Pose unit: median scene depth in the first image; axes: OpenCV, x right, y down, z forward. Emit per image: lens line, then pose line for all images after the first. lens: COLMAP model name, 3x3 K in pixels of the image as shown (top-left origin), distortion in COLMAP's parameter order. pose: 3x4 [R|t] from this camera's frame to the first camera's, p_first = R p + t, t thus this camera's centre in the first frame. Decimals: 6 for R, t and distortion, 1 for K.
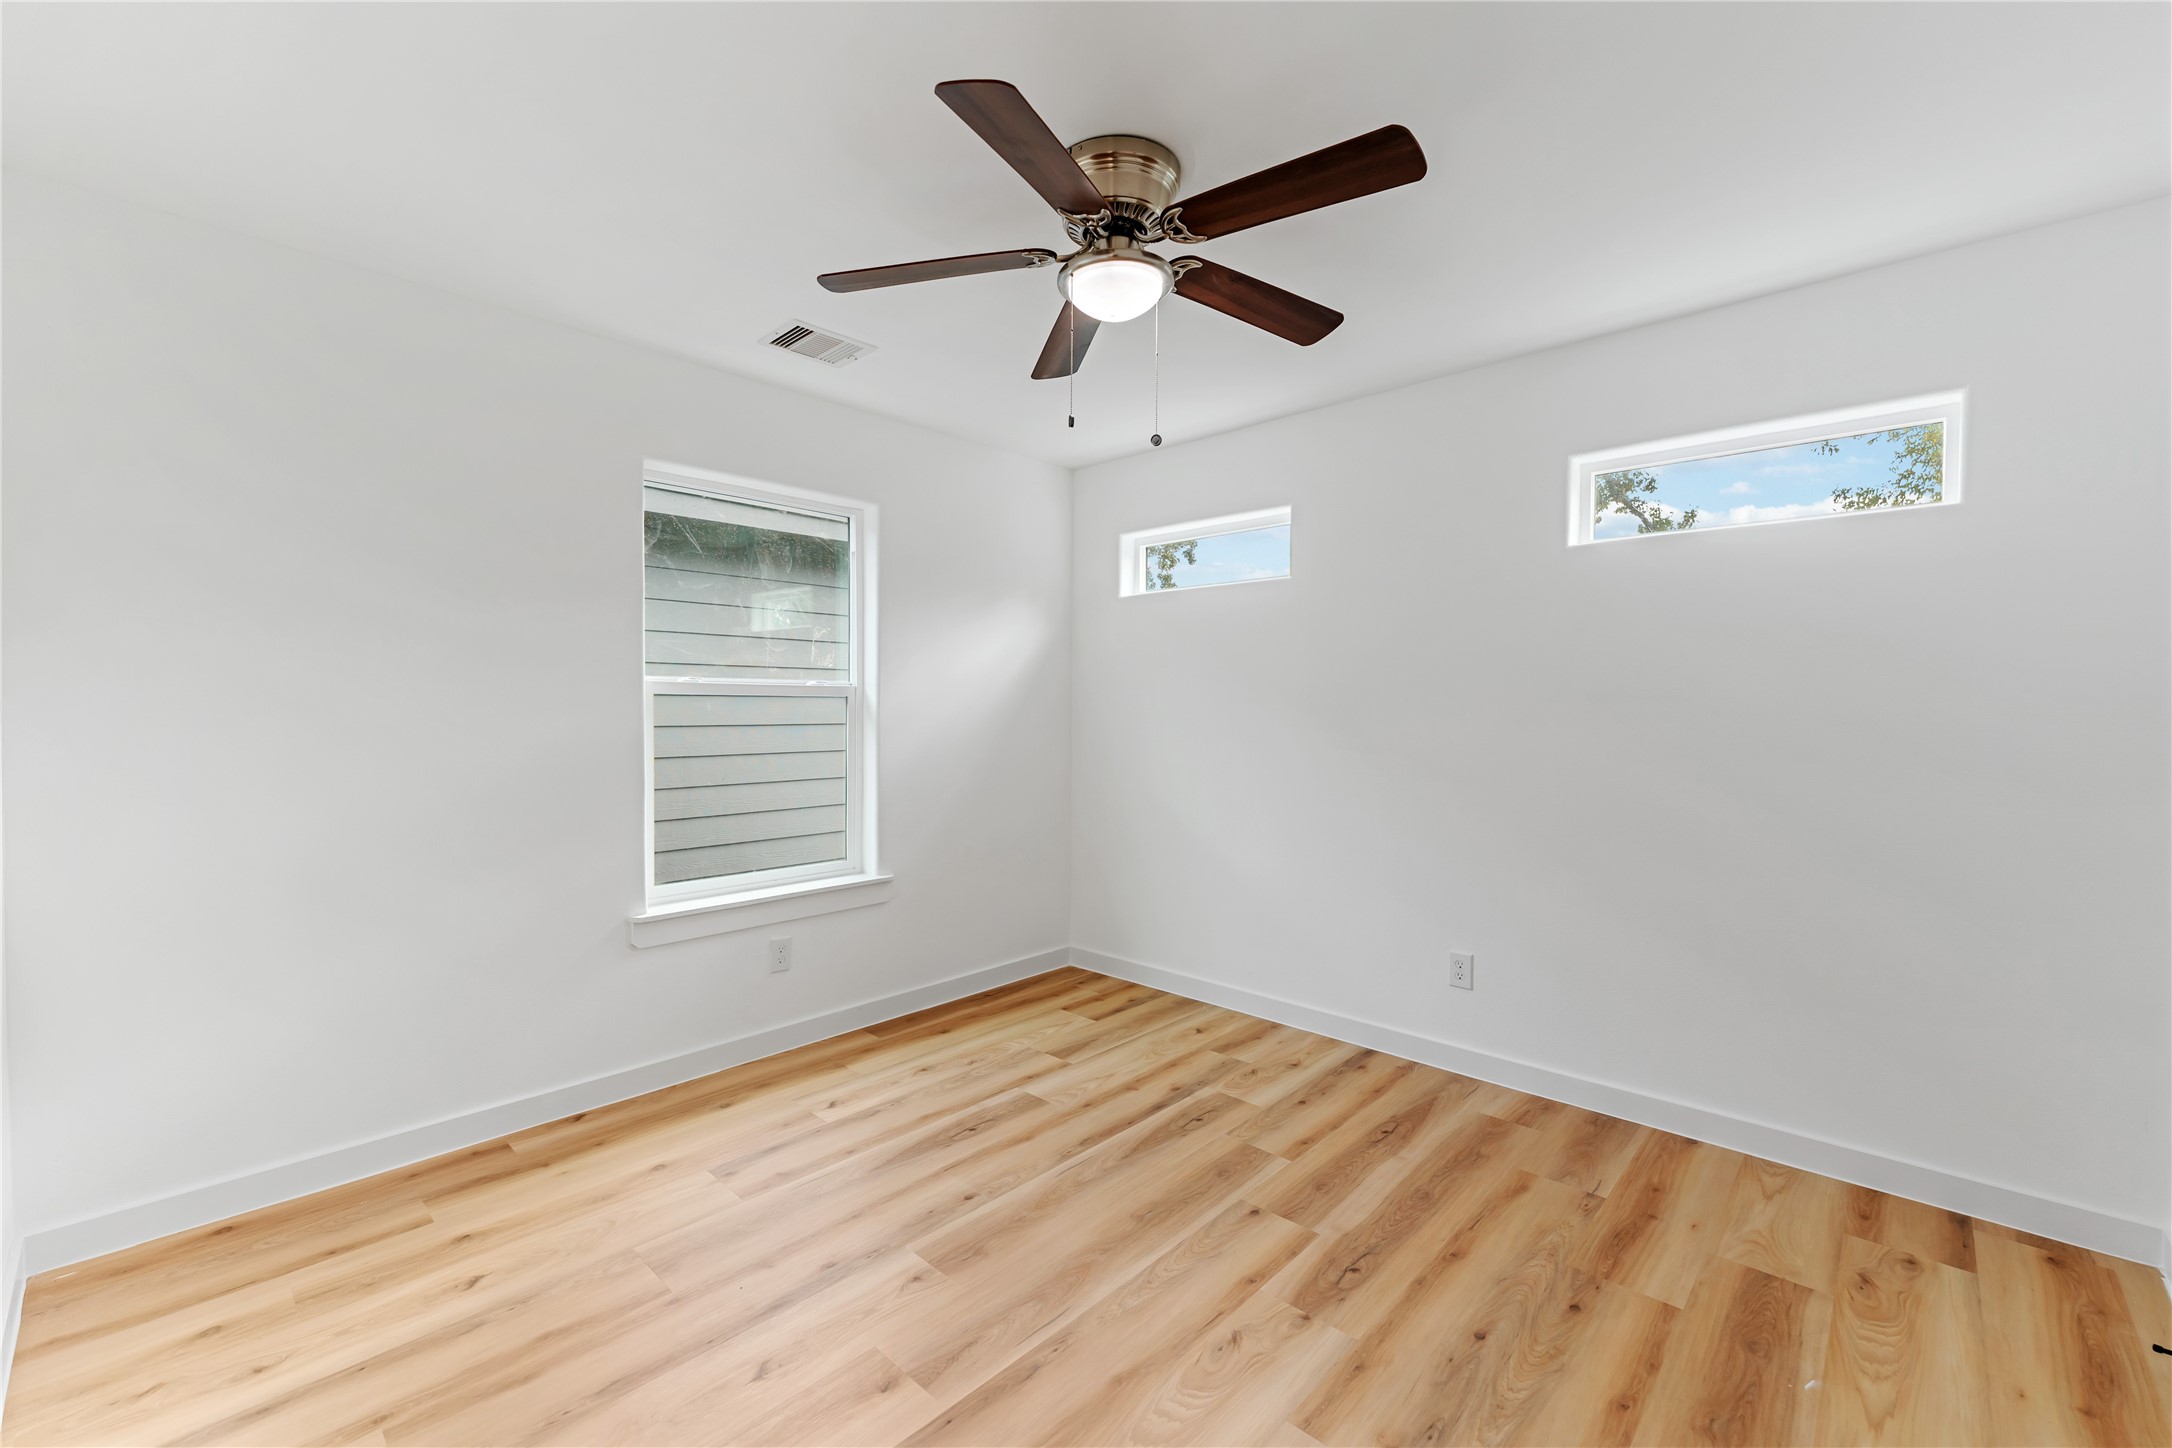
lens RADIAL K [[888.0, 0, 1082.5], [0, 888.0, 703.5], [0, 0, 1]] dist [-0.001612, -0.000760]
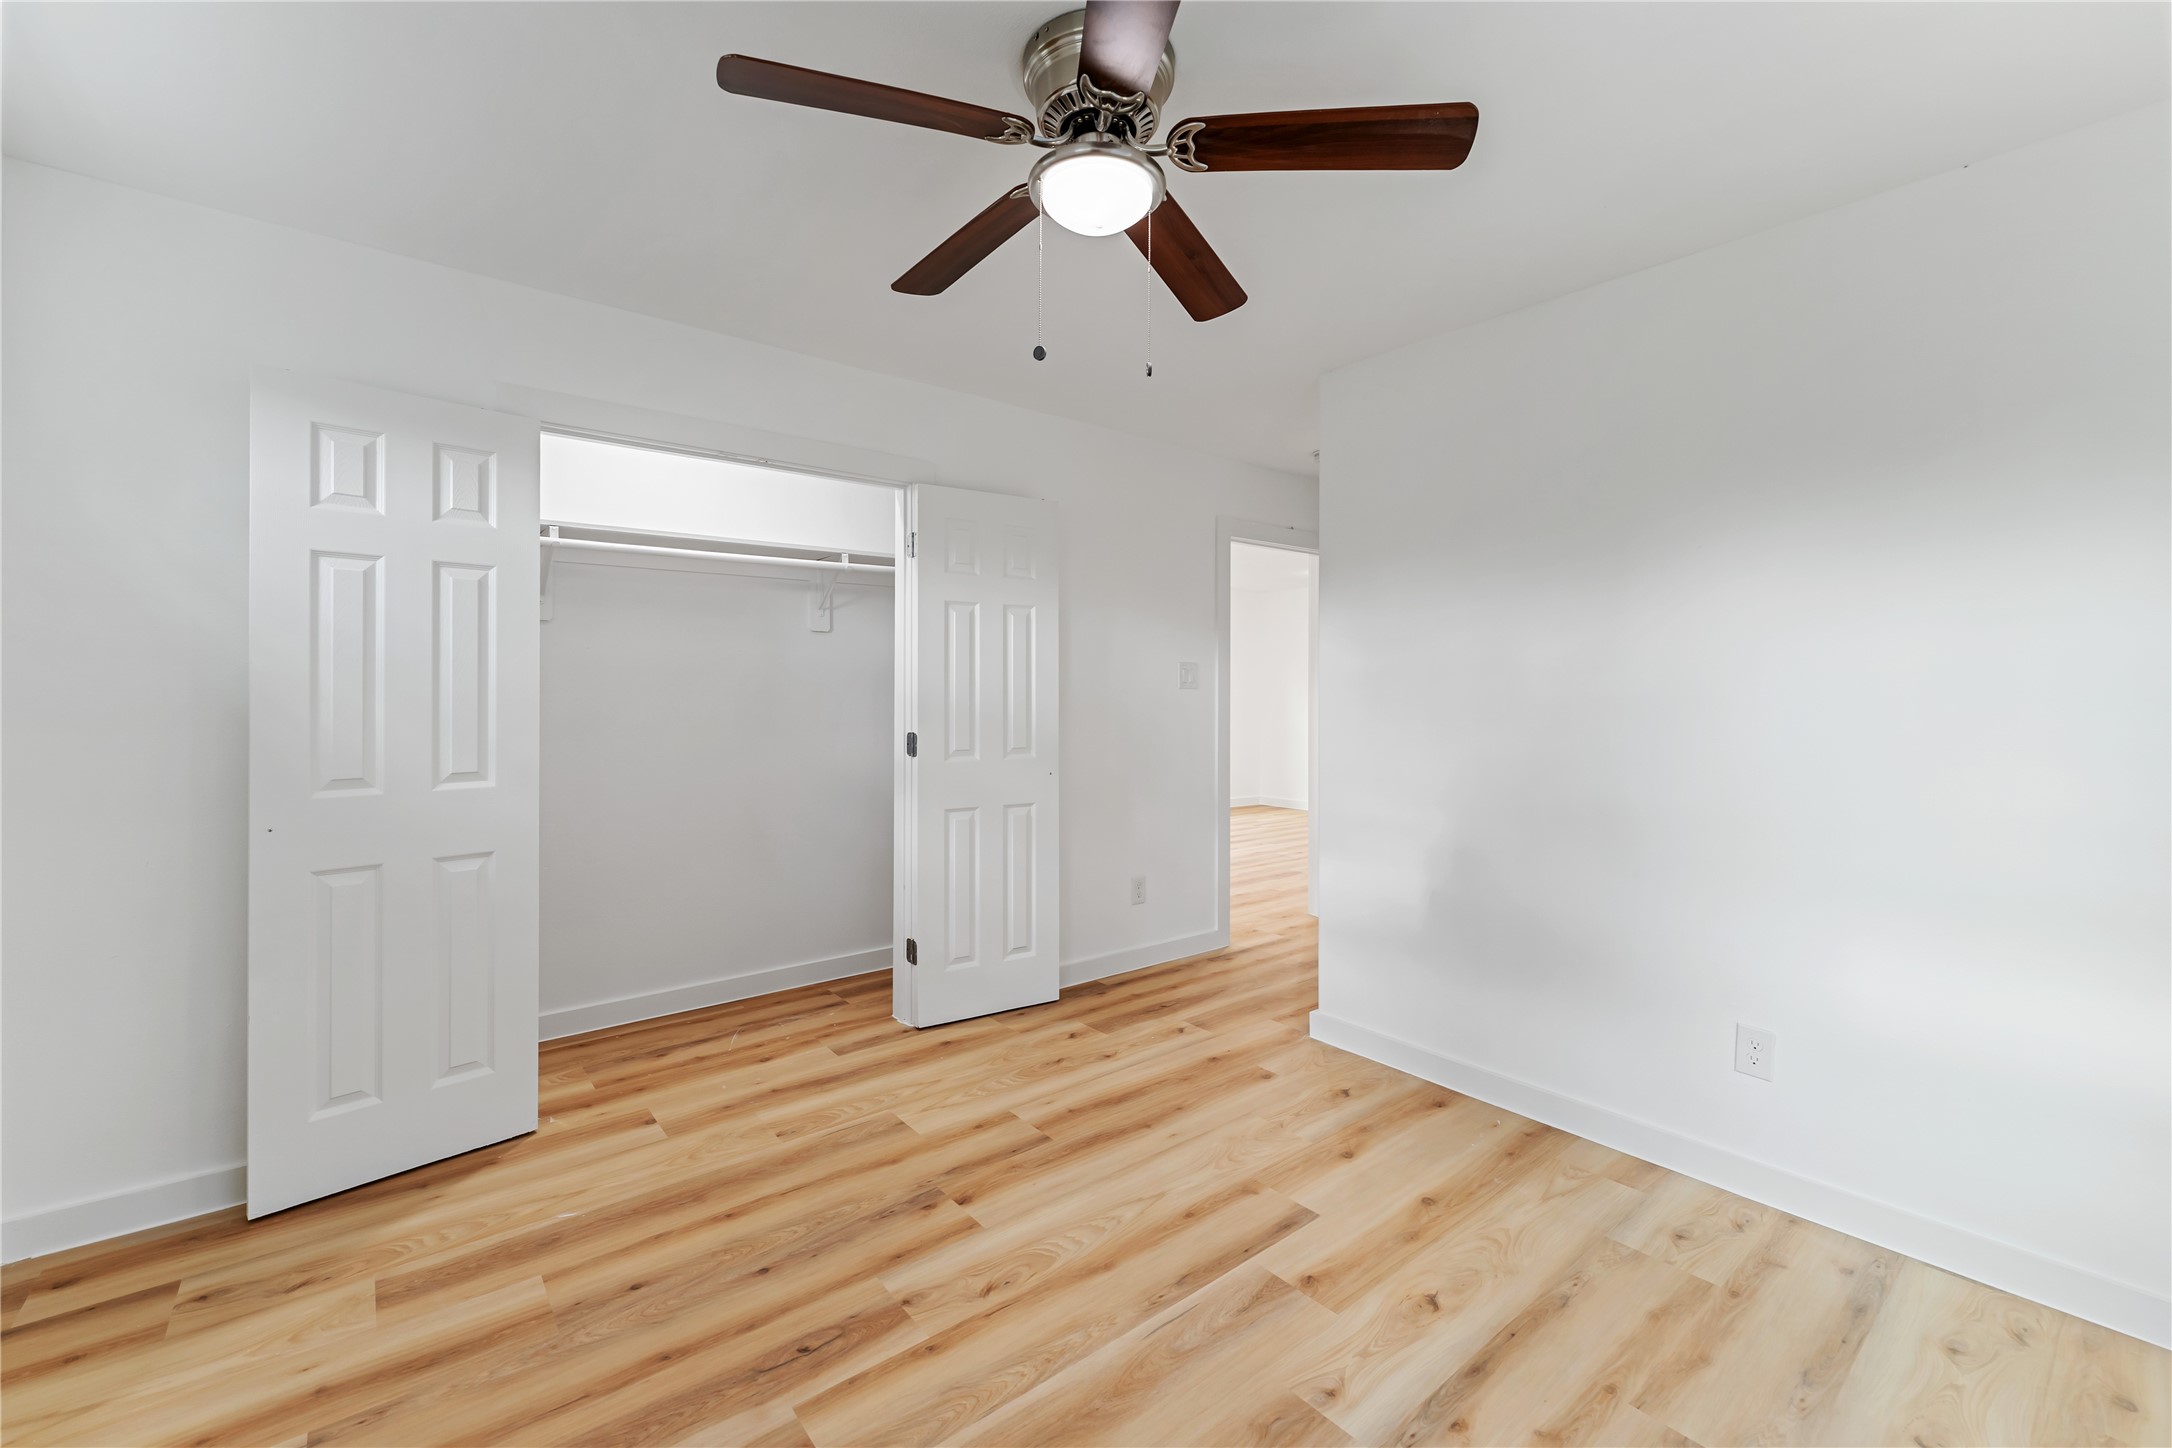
lens RADIAL K [[888.0, 0, 1082.5], [0, 888.0, 703.5], [0, 0, 1]] dist [-0.001612, -0.000760]
pose [[-0.991014, -0.008360, 0.133496, -0.069170], [-0.008312, 0.999965, 0.000911, 0.021180], [-0.133499, -0.000207, -0.991049, 1.938499]]
